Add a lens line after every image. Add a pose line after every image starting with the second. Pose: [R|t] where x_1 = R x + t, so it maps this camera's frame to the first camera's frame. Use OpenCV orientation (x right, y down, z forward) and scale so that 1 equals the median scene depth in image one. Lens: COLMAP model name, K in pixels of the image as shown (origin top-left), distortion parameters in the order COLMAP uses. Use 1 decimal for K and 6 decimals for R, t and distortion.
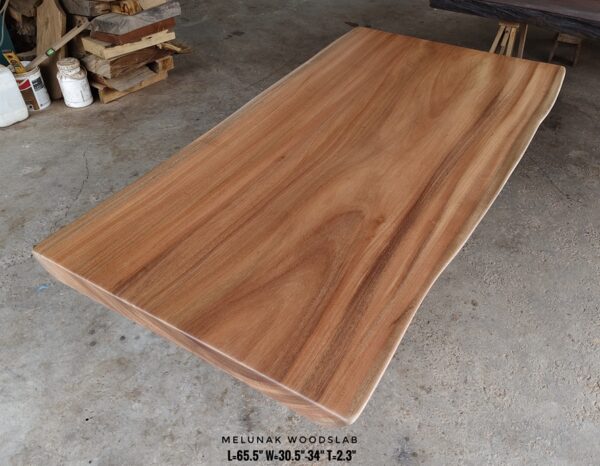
lens RADIAL K [[472.9, 0, 300.0], [0, 472.9, 233.0], [0, 0, 1]] dist [0.043528, -0.059237]
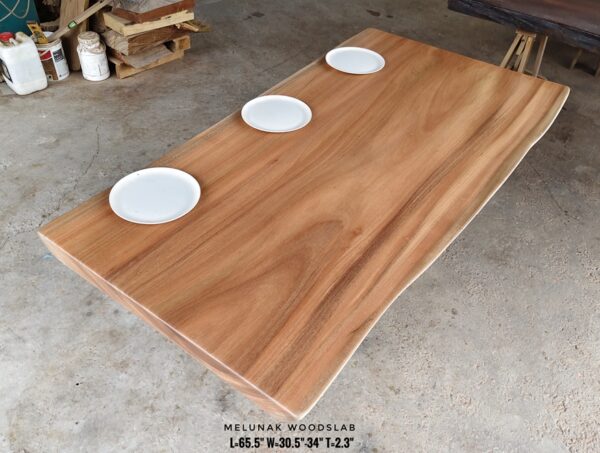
lens RADIAL K [[480.9, 0, 285.5], [0, 480.9, 227.8], [0, 0, 1]] dist [0.052346, -0.076041]
pose [[0.994642, 0.091544, -0.048037, 0.036901], [-0.089808, 0.995266, 0.037141, -0.038327], [0.051210, -0.032628, 0.998155, -0.055113]]
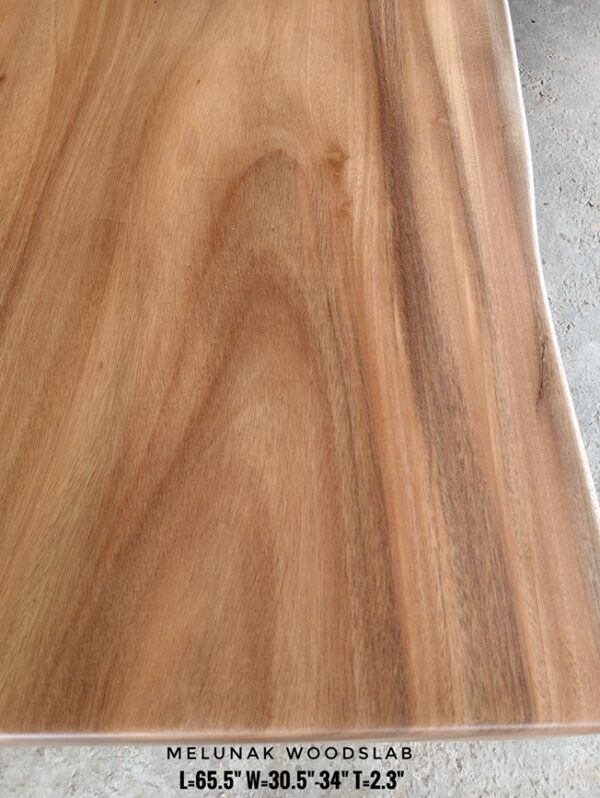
lens RADIAL K [[639.6, 0, 317.0], [0, 639.6, 359.8], [0, 0, 1]] dist [0.052346, -0.076041]
pose [[0.849336, -0.432456, 0.302672, -0.054900], [0.326730, 0.881064, 0.342014, -0.042503], [-0.414579, -0.191593, 0.889616, 0.297581]]
